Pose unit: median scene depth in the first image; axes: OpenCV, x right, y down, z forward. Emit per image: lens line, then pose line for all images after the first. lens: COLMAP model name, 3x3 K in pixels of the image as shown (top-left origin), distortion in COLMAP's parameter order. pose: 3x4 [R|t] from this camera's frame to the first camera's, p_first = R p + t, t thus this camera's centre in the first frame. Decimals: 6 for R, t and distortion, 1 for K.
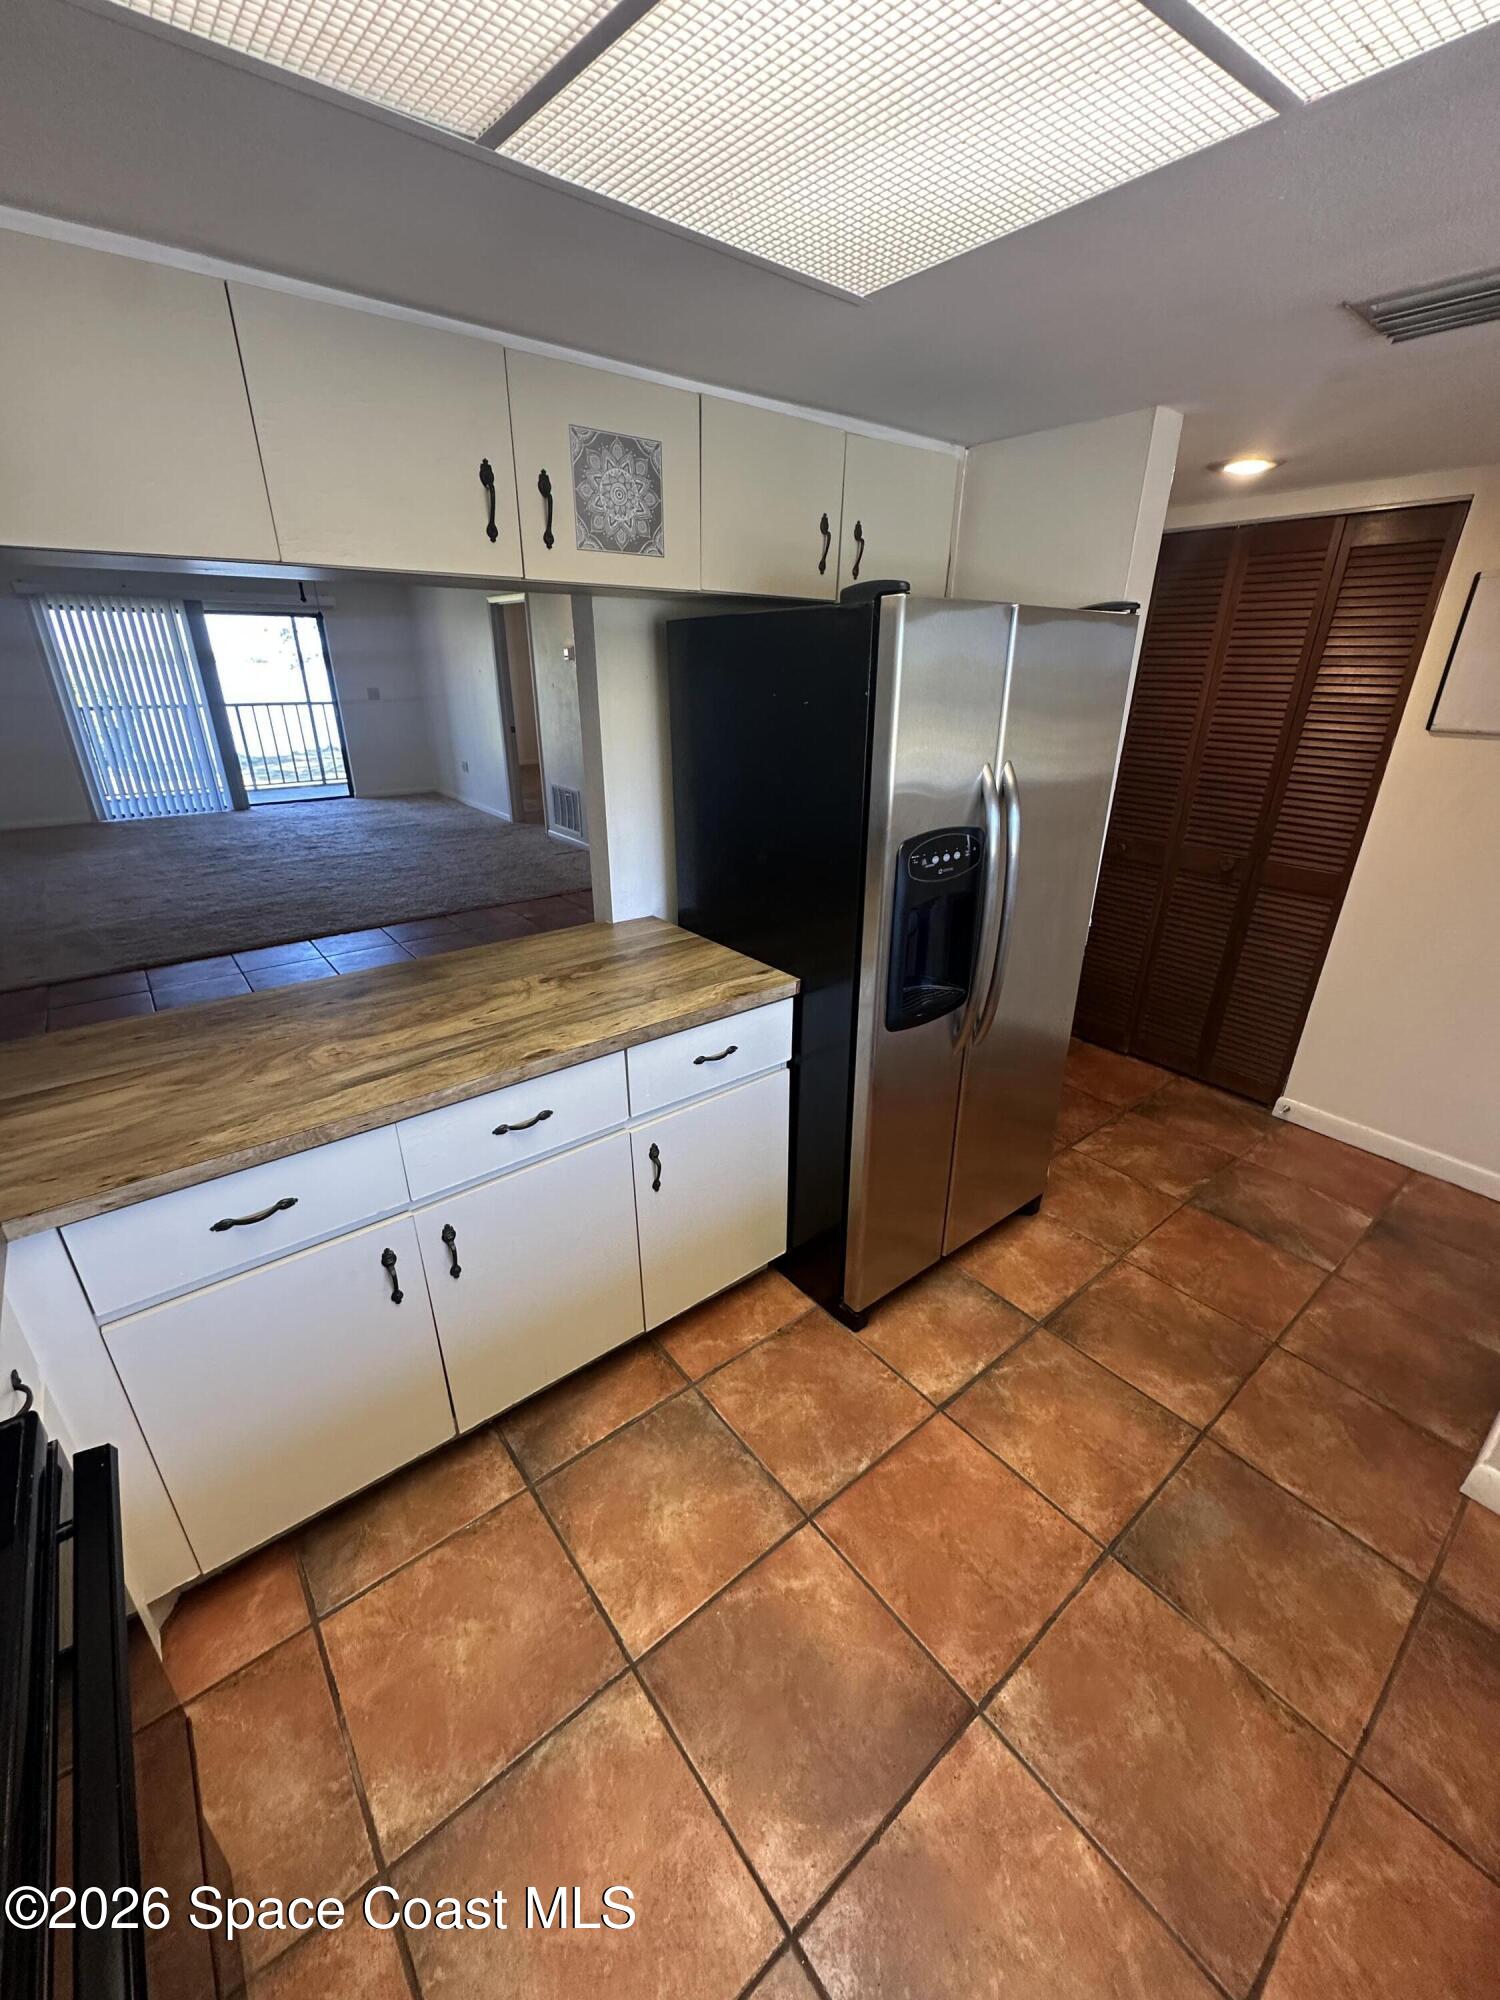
lens RADIAL K [[798.3, 0, 754.1], [0, 798.3, 1000.7], [0, 0, 1]] dist [-0.000424, -0.000163]
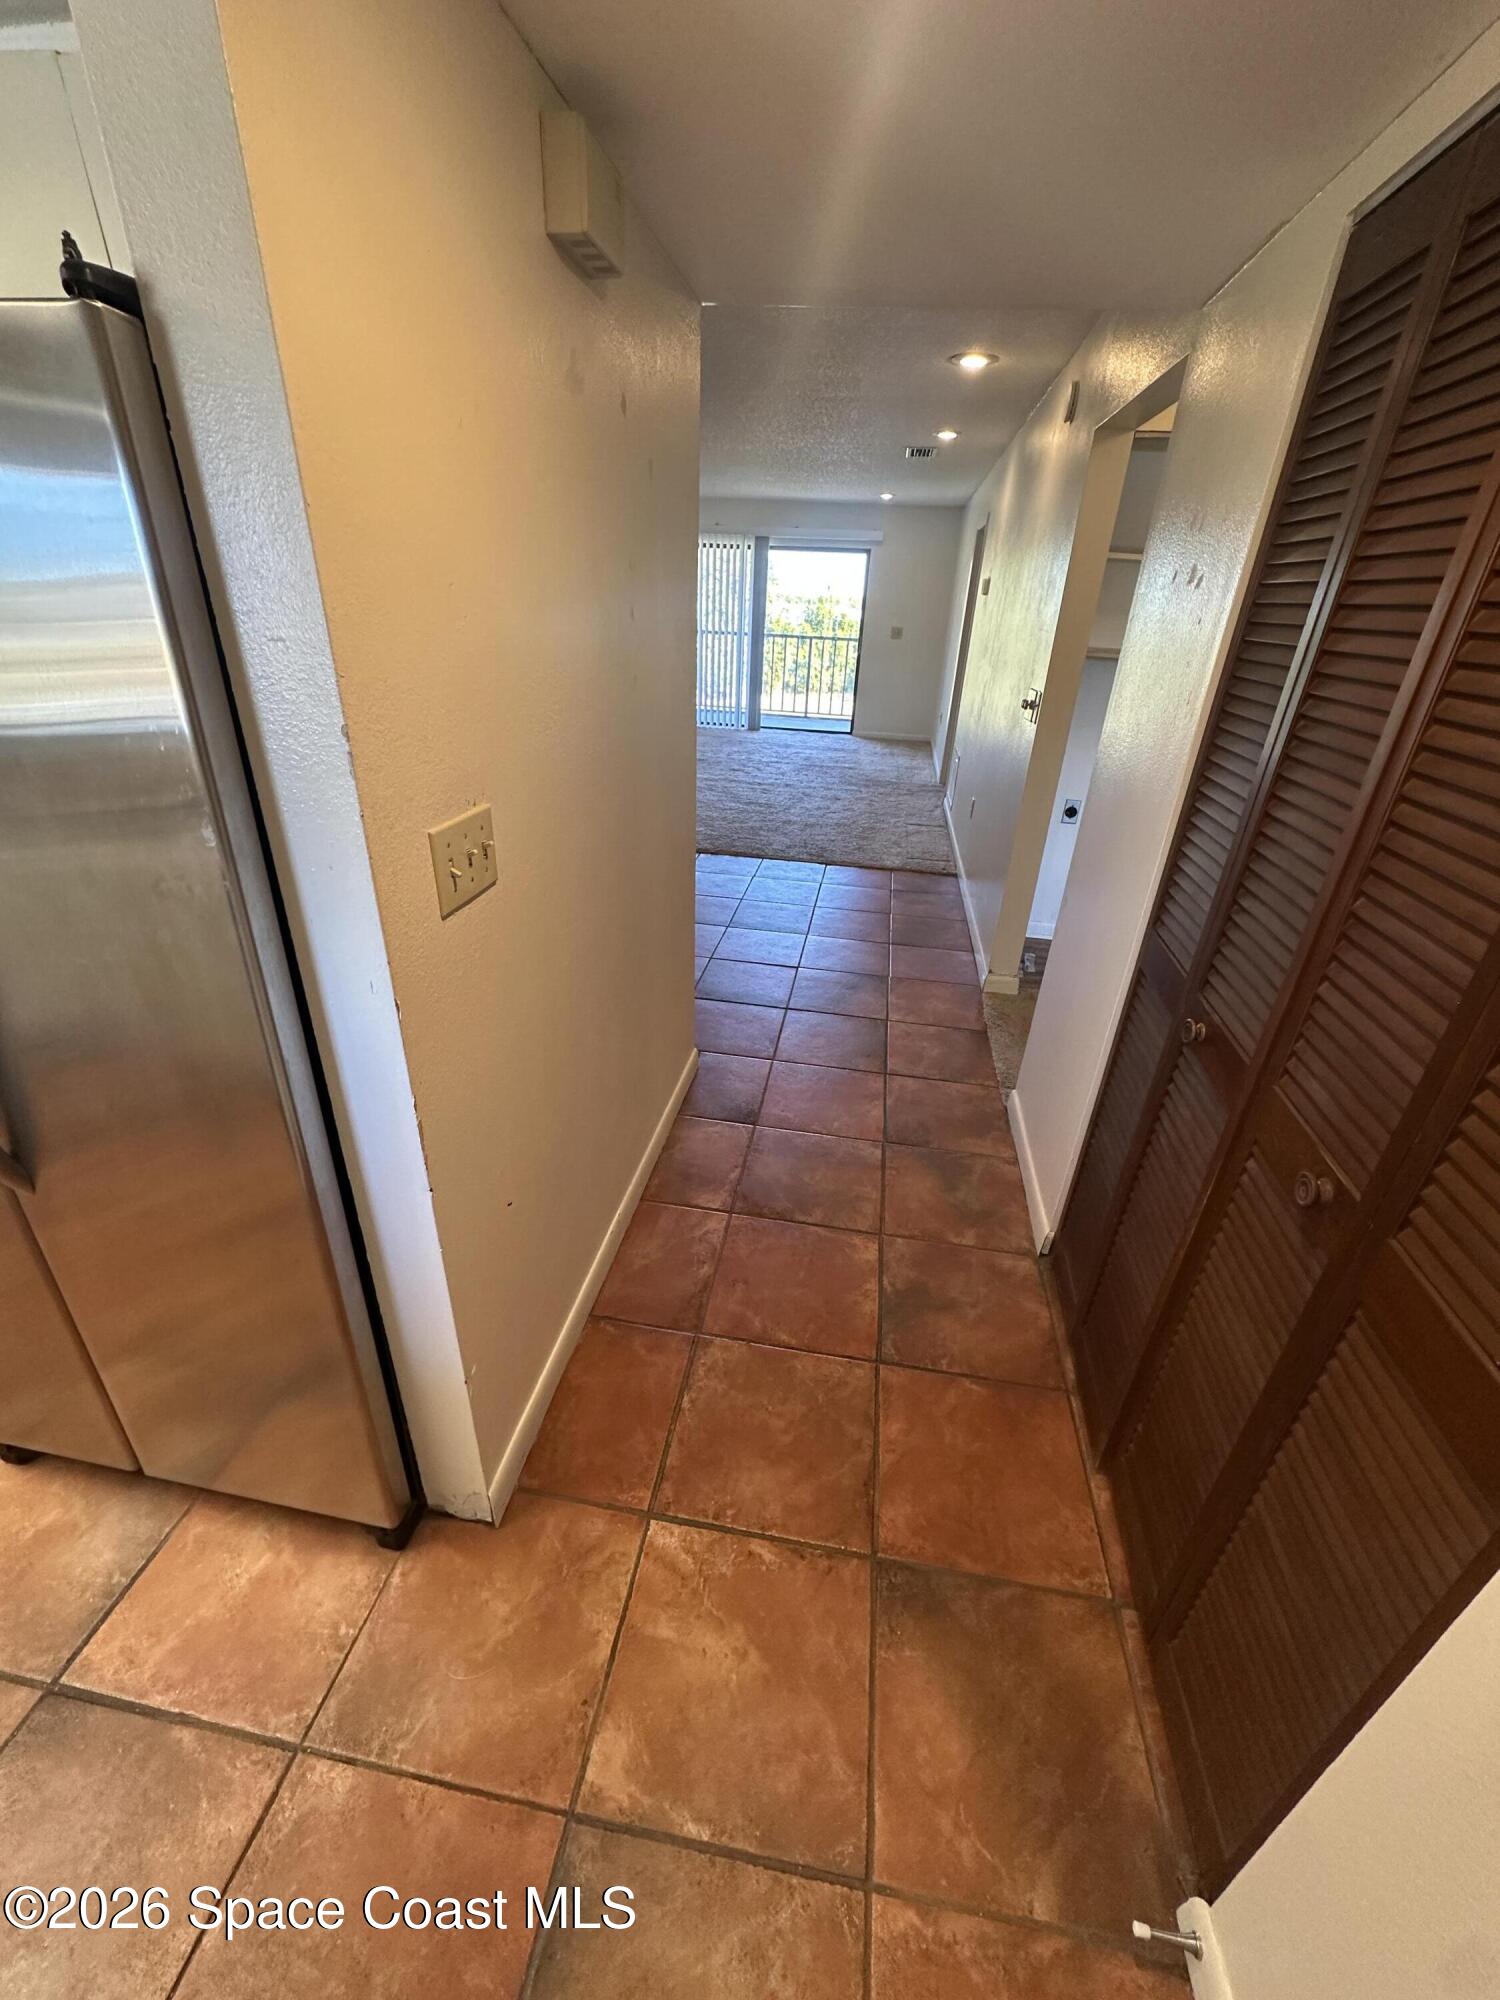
lens RADIAL K [[798.3, 0, 748.1], [0, 798.3, 999.7], [0, 0, 1]] dist [-0.000424, -0.000163]
pose [[0.672511, 0.351973, -0.651033, 0.589119], [-0.322491, 0.931132, 0.170274, -0.210634], [0.666129, 0.095441, 0.739704, 0.568142]]
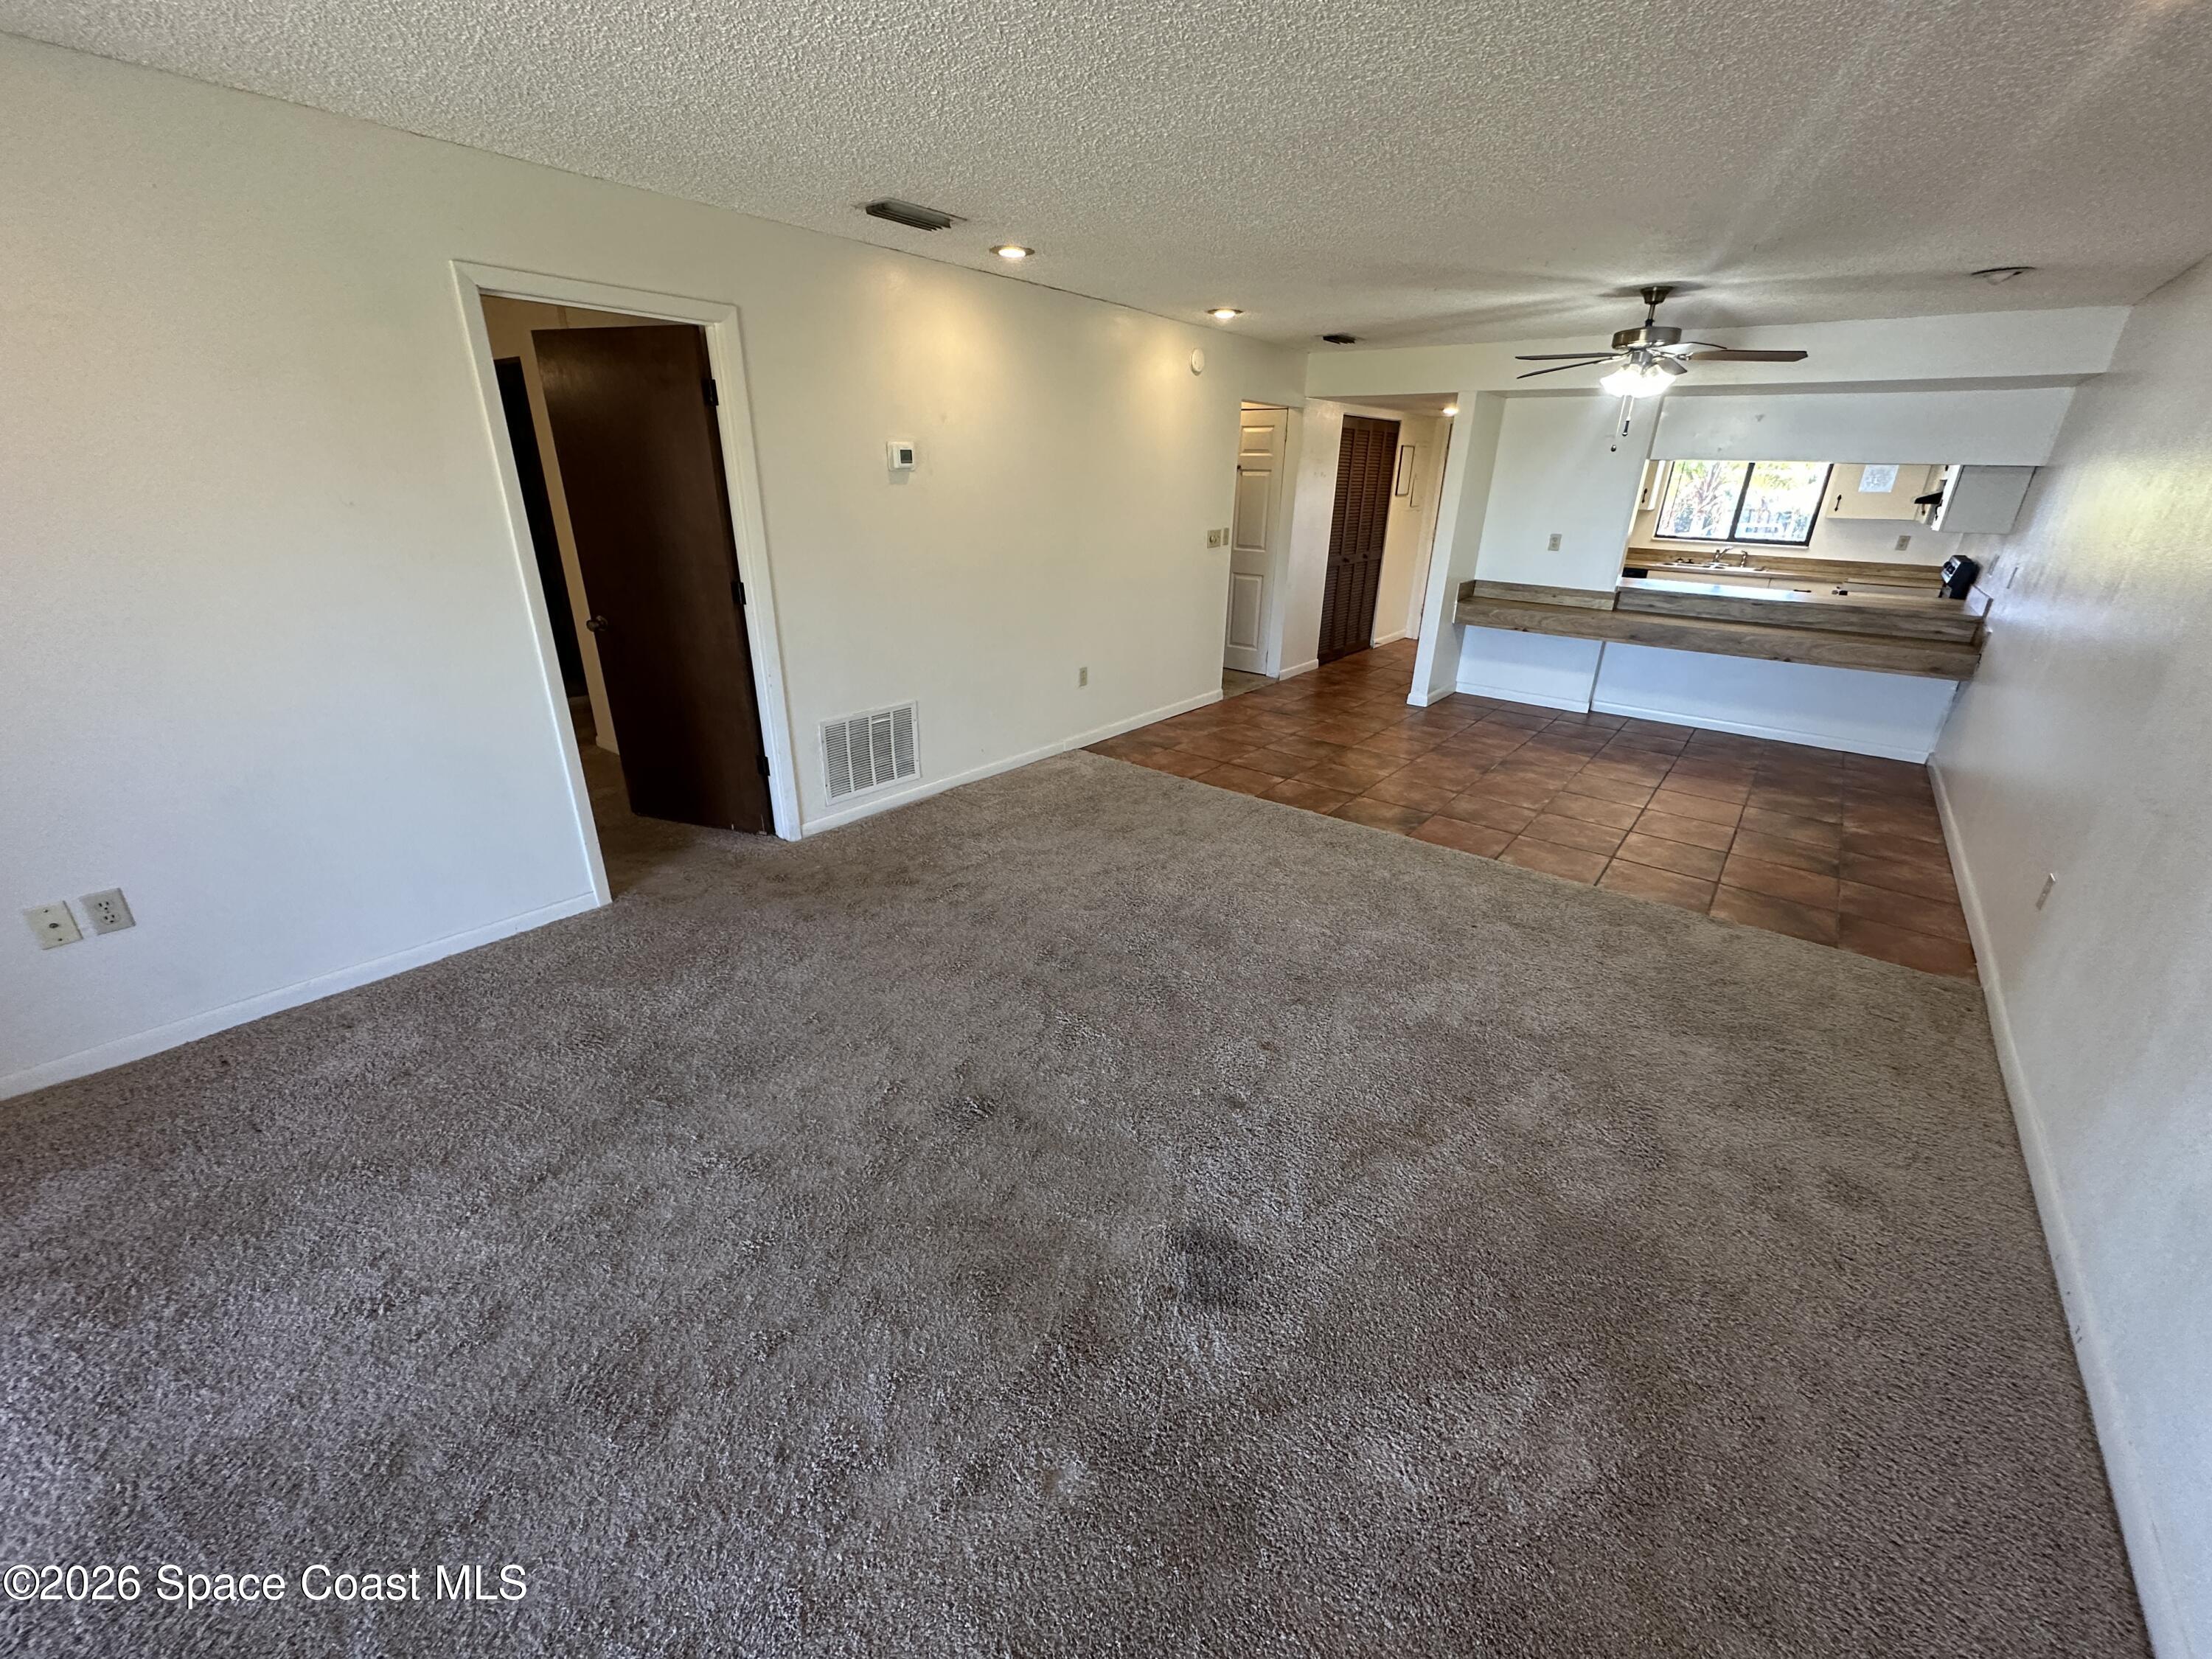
lens RADIAL K [[883.0, 0, 1108.7], [0, 883.0, 831.0], [0, 0, 1]] dist [-0.000424, -0.000163]
pose [[-0.233250, -0.387282, 0.891968, -2.035220], [0.359347, 0.818012, 0.449140, -0.976328], [-0.903584, 0.425288, -0.051633, 2.208201]]
